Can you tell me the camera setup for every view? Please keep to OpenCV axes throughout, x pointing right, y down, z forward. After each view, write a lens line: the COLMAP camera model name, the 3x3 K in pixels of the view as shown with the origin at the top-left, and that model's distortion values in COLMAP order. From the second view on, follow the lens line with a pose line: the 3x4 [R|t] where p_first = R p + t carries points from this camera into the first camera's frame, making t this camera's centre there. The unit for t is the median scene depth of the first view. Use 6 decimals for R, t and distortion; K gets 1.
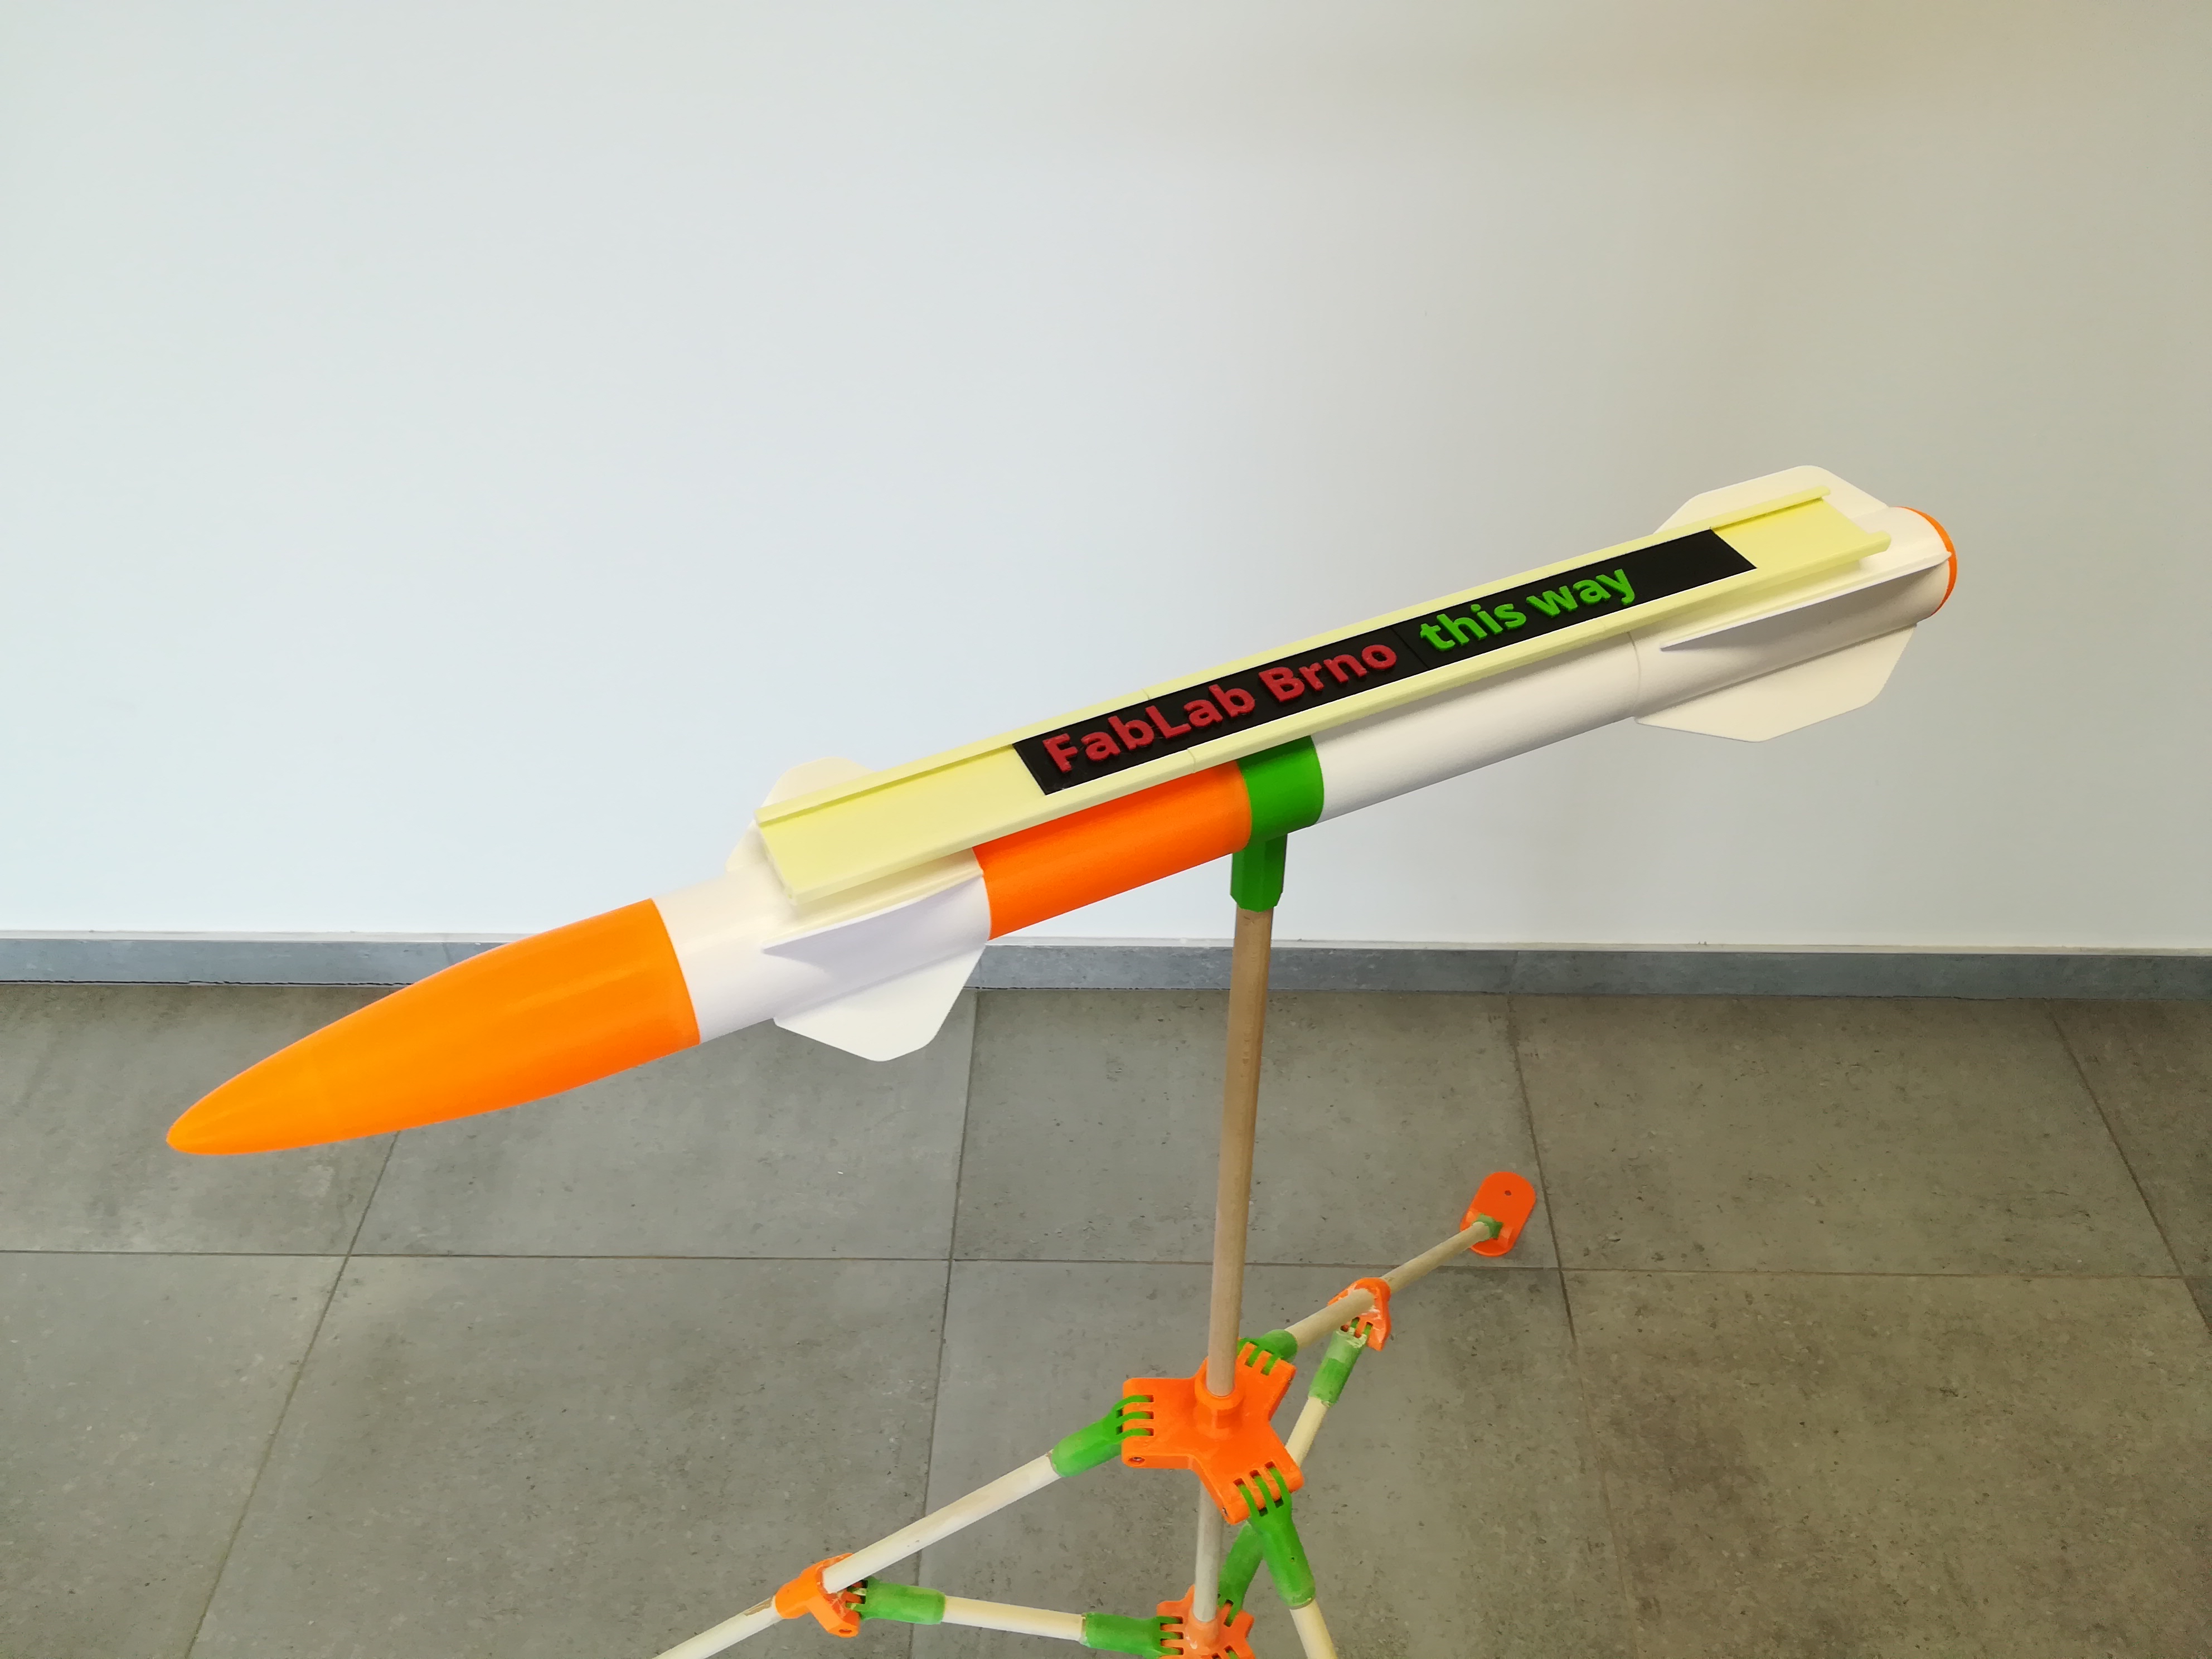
lens RADIAL K [[1803.9, 0, 1124.5], [0, 1803.9, 827.8], [0, 0, 1]] dist [-0.047131, -0.005216]
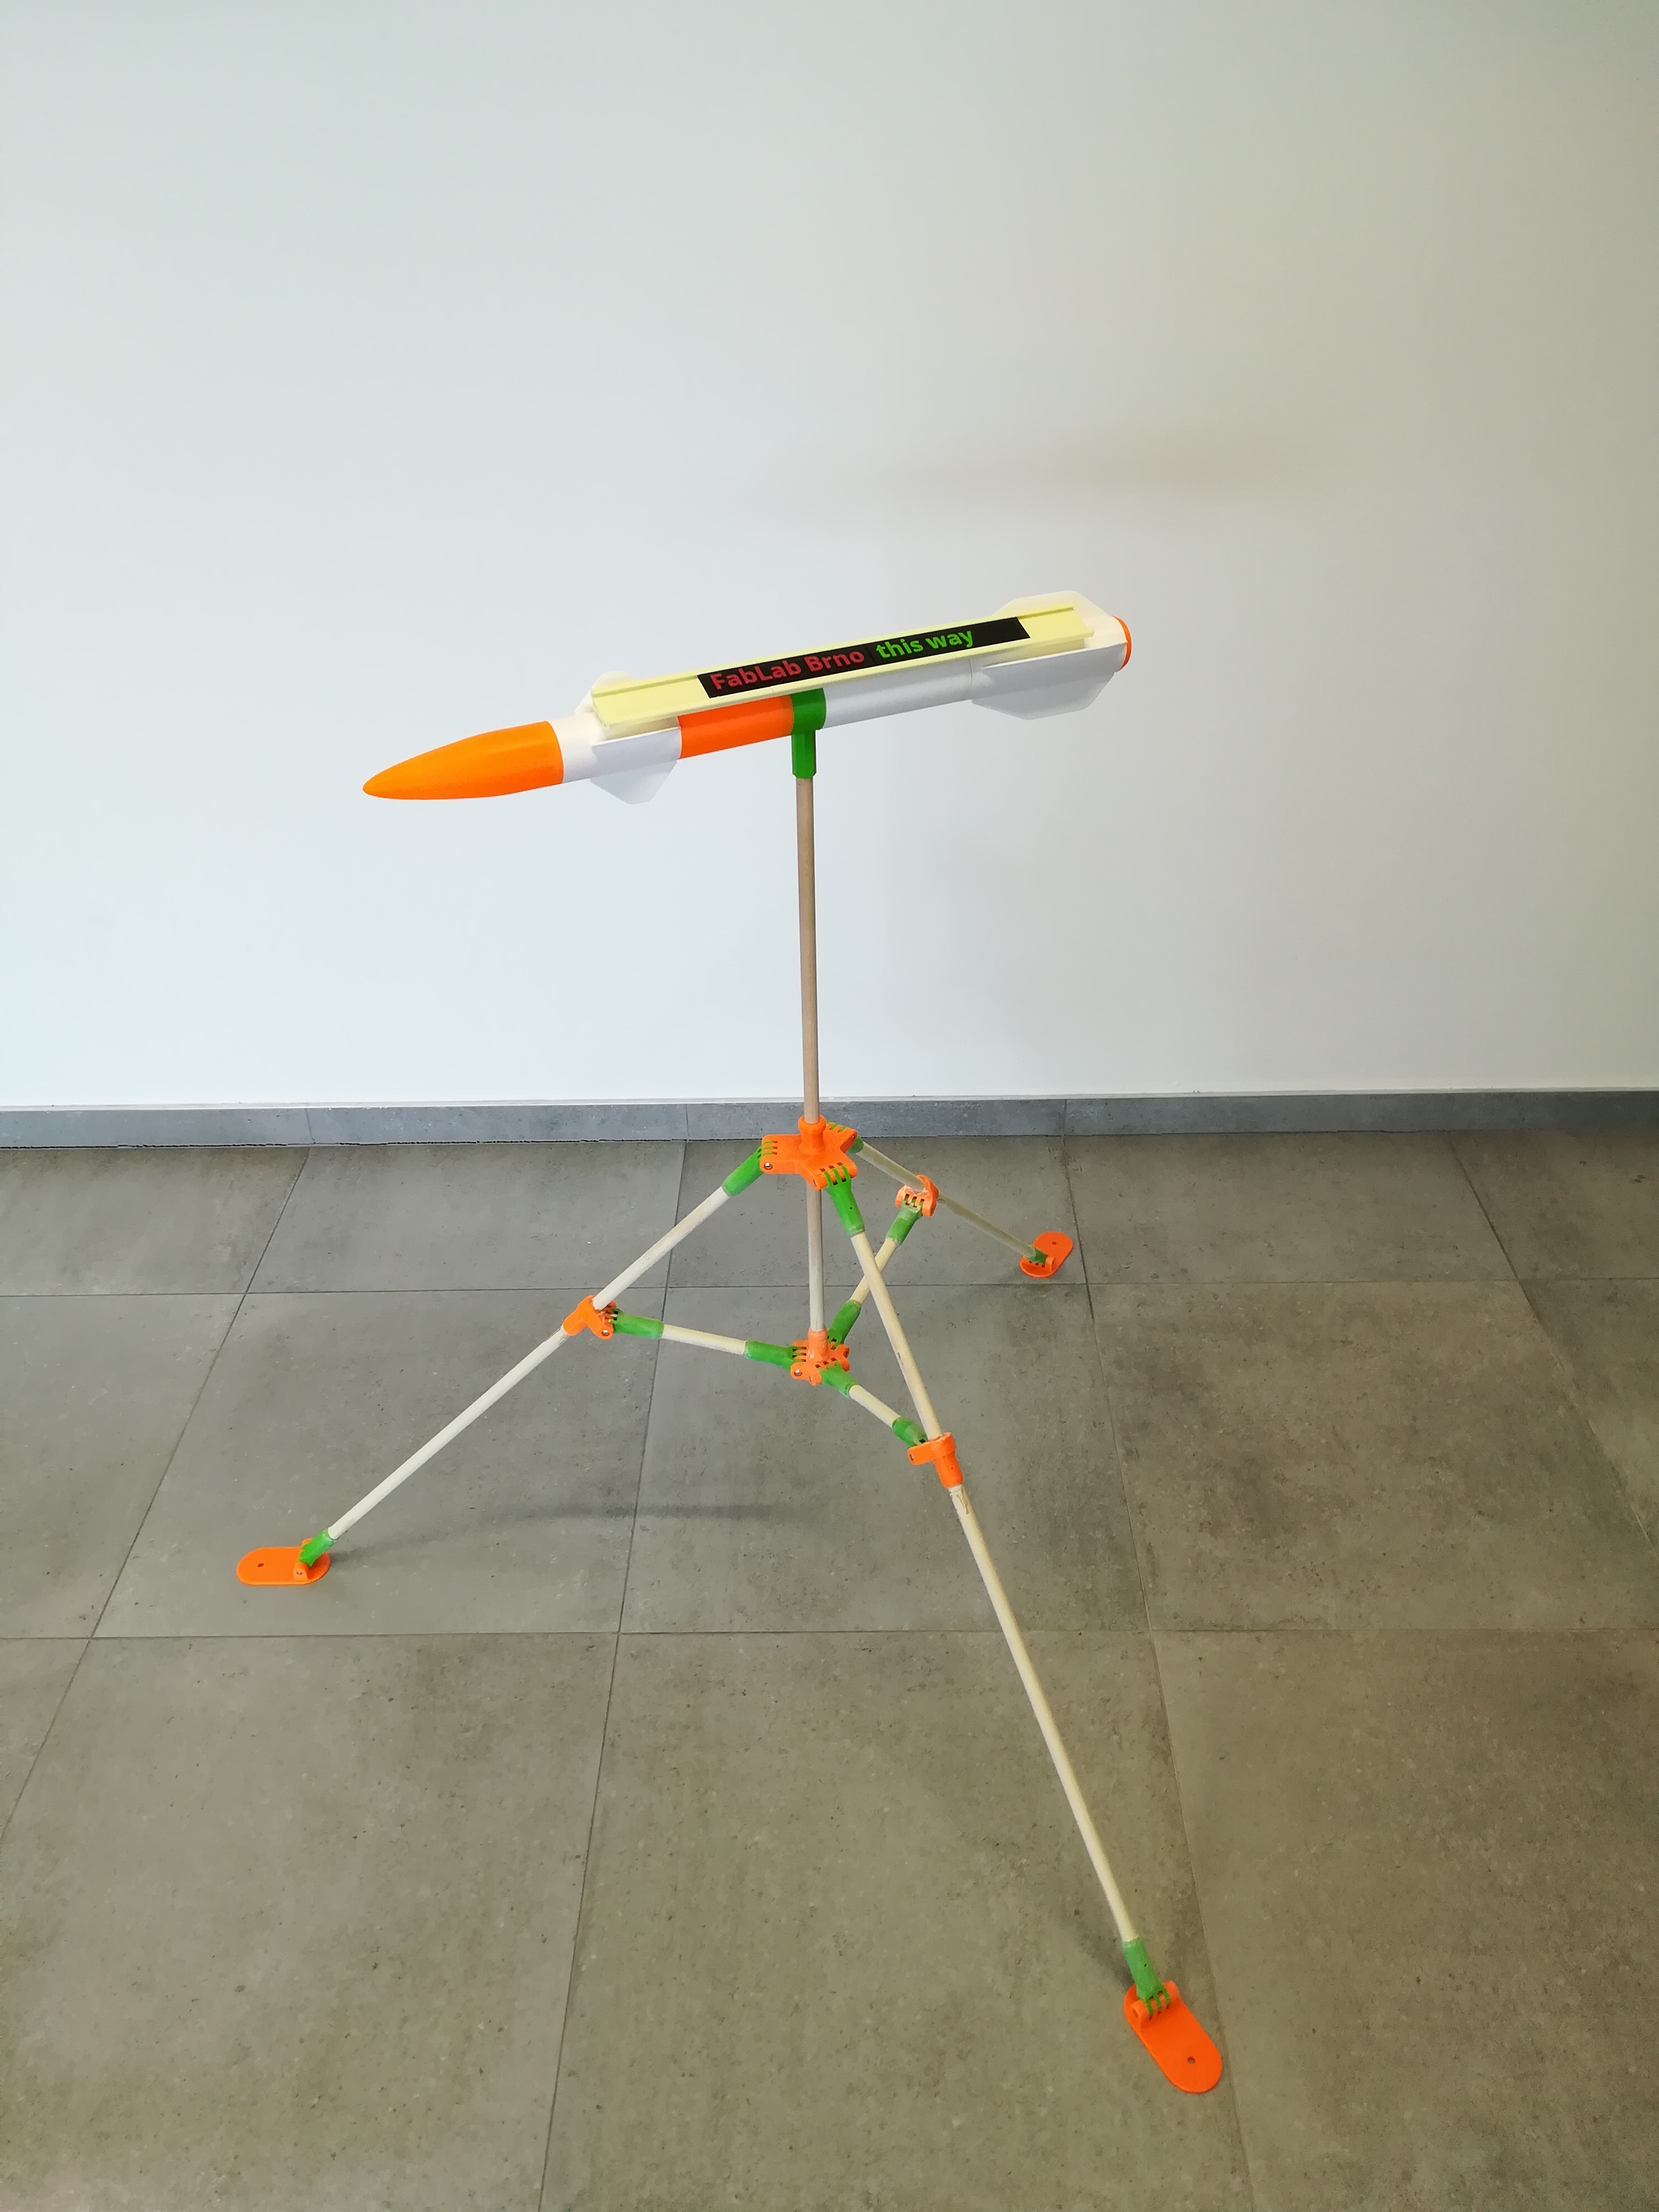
lens RADIAL K [[1803.9, 0, 829.5], [0, 1803.9, 1106.0], [0, 0, 1]] dist [-0.047131, -0.005216]
pose [[0.999943, -0.010360, -0.002694, 0.041808], [0.009905, 0.990889, -0.134317, 0.307251], [0.004061, 0.134282, 0.990935, -0.476678]]
